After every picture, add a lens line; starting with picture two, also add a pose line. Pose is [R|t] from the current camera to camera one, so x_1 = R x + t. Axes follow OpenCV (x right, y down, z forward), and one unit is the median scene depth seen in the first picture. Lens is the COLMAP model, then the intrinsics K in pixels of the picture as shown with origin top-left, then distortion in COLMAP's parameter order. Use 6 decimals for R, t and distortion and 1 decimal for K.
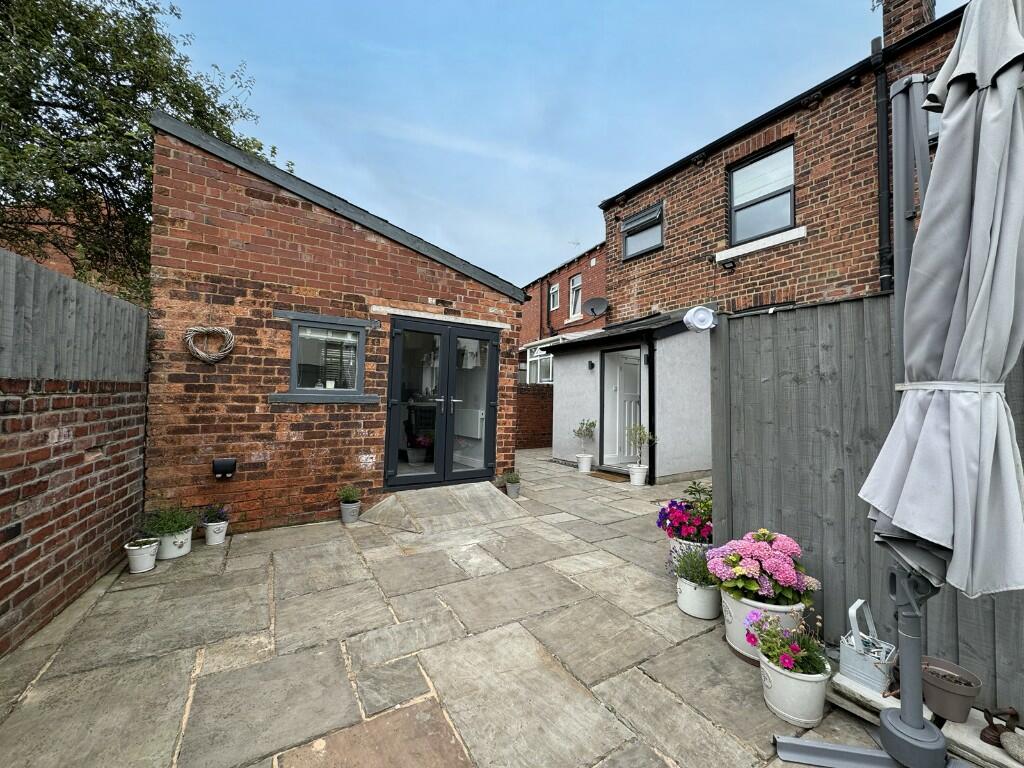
lens RADIAL K [[413.4, 0, 507.9], [0, 413.4, 382.3], [0, 0, 1]] dist [0.000090, -0.000053]
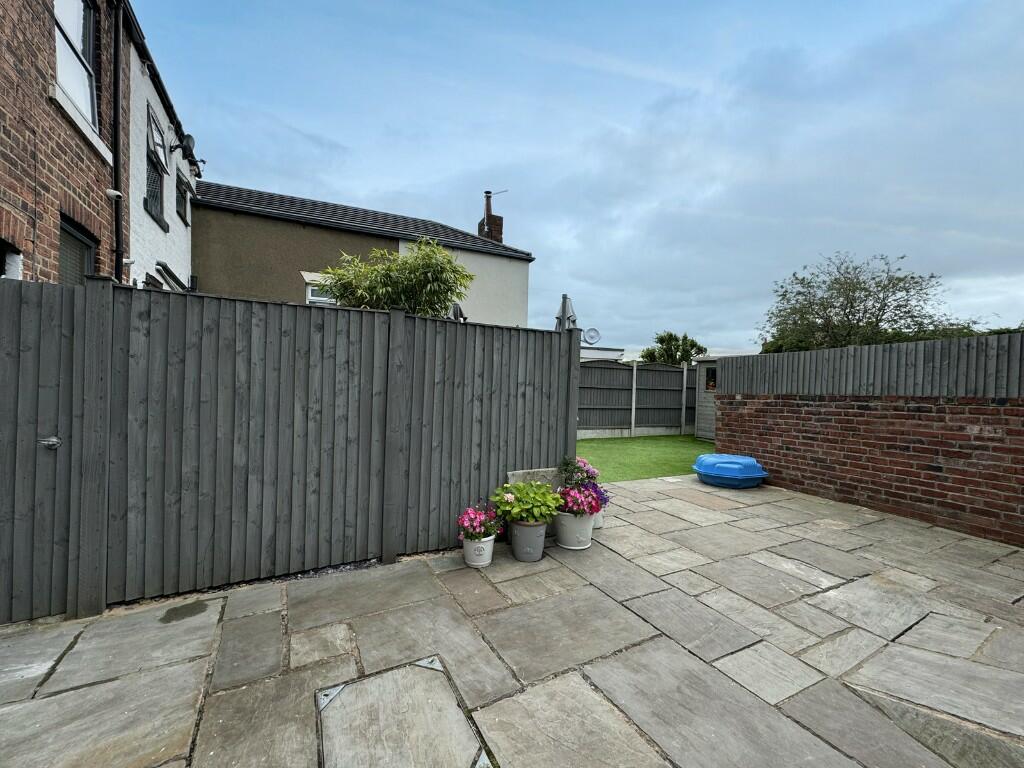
lens RADIAL K [[413.4, 0, 501.5], [0, 413.4, 389.9], [0, 0, 1]] dist [0.000090, -0.000053]
pose [[-0.994595, -0.042856, 0.094570, 0.510244], [-0.045474, 0.998635, -0.025708, 0.066436], [-0.093339, -0.029869, -0.995186, 1.998095]]
